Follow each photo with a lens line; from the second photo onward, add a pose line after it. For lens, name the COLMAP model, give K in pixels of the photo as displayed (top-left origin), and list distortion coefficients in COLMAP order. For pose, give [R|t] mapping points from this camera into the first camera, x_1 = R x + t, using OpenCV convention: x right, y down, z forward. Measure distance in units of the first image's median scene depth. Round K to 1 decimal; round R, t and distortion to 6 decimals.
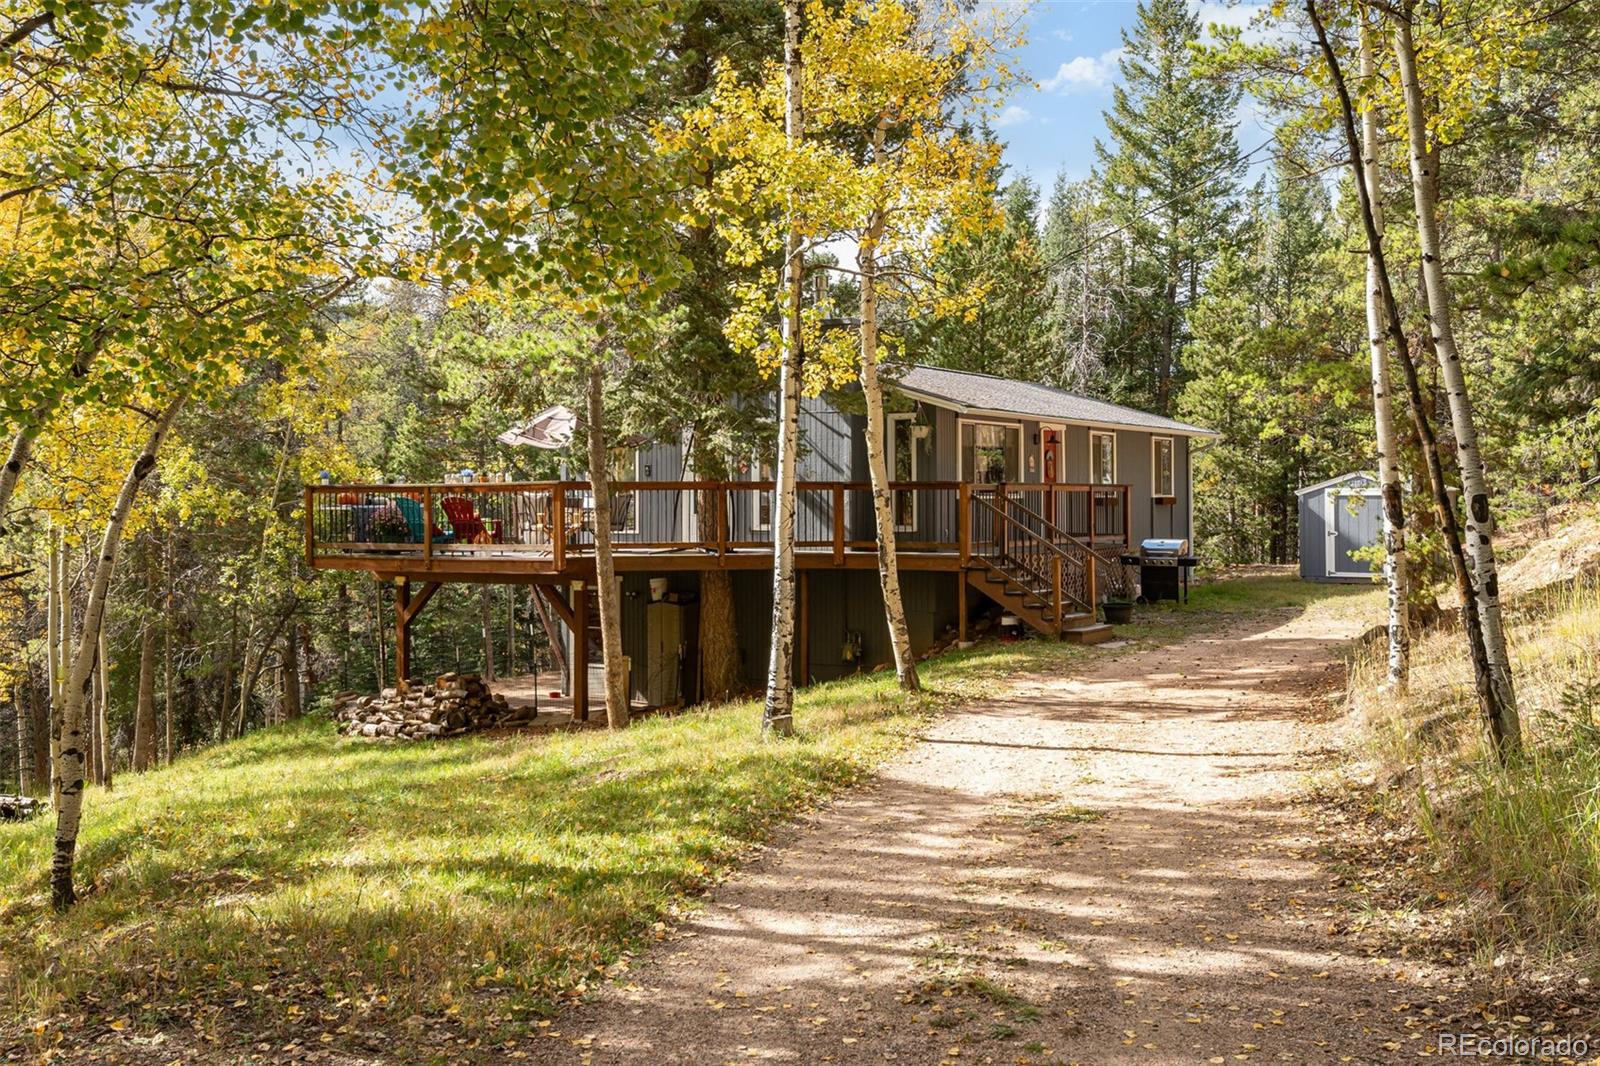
lens RADIAL K [[1652.7, 0, 802.6], [0, 1652.7, 525.0], [0, 0, 1]] dist [-0.008700, 0.000000]
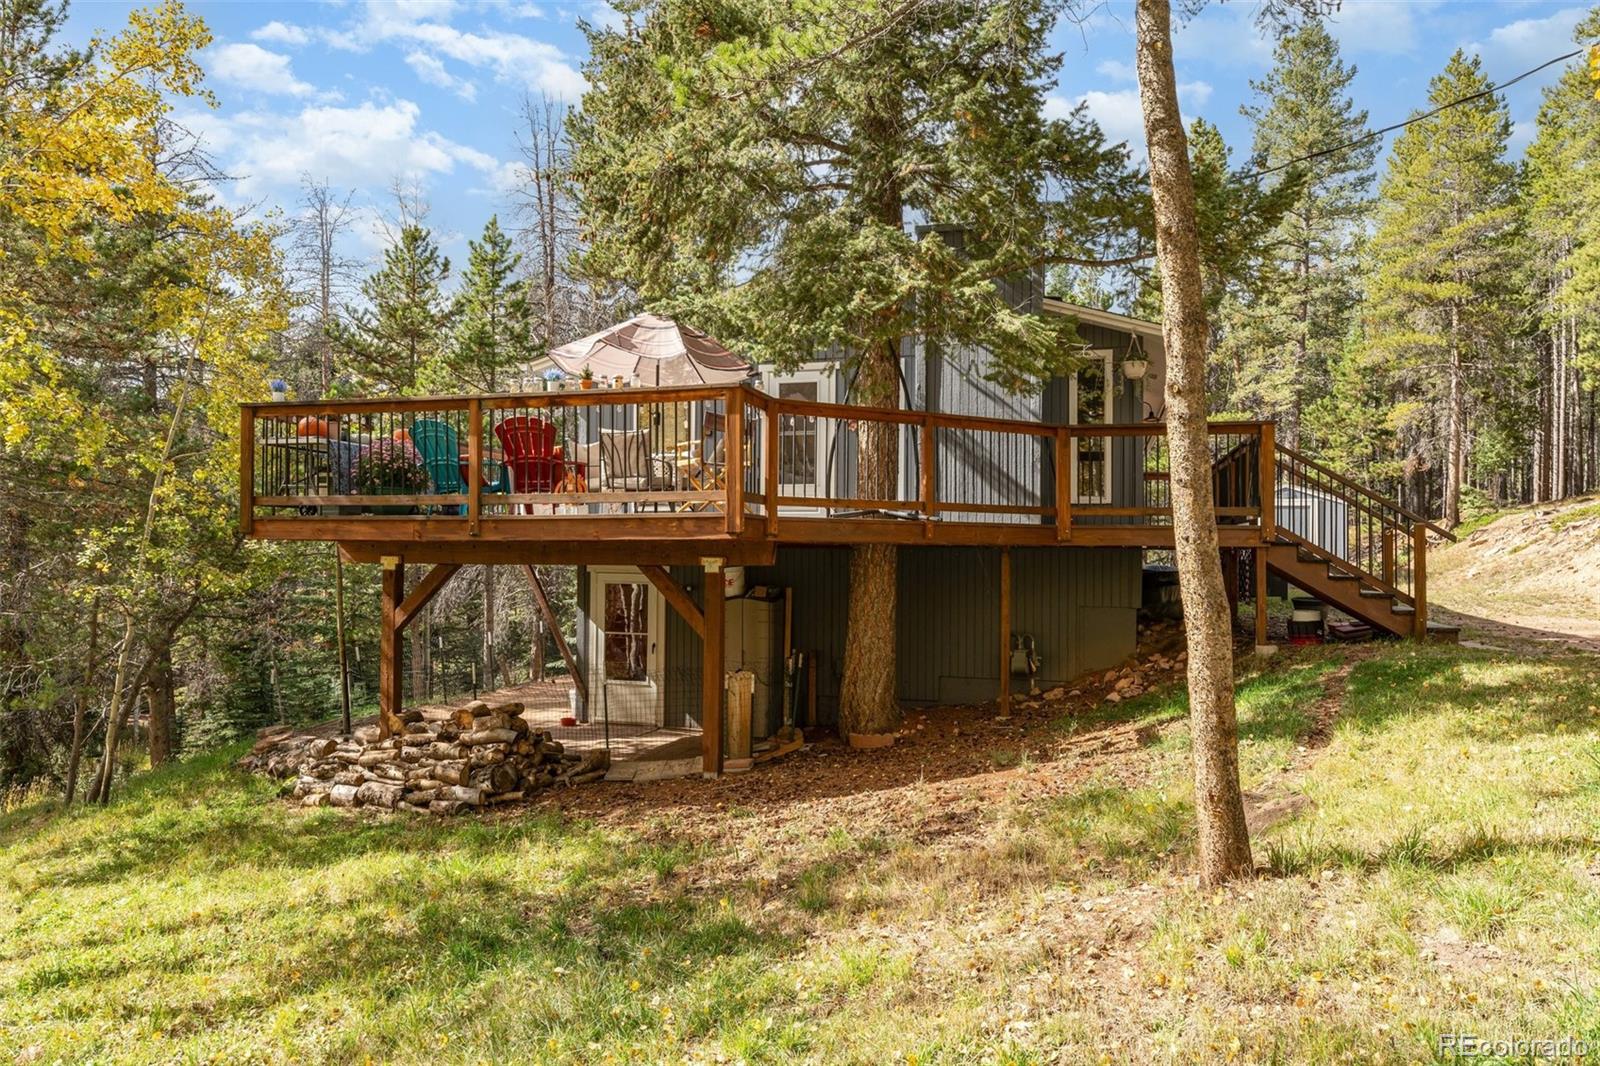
lens RADIAL K [[1111.4, 0, 799.0], [0, 1111.4, 545.4], [0, 0, 1]] dist [0.003800, 0.002158]
pose [[0.967652, 0.012699, 0.251970, -0.200552], [-0.007163, 0.999713, -0.022876, 0.036390], [-0.252188, 0.020331, 0.967465, 0.537824]]
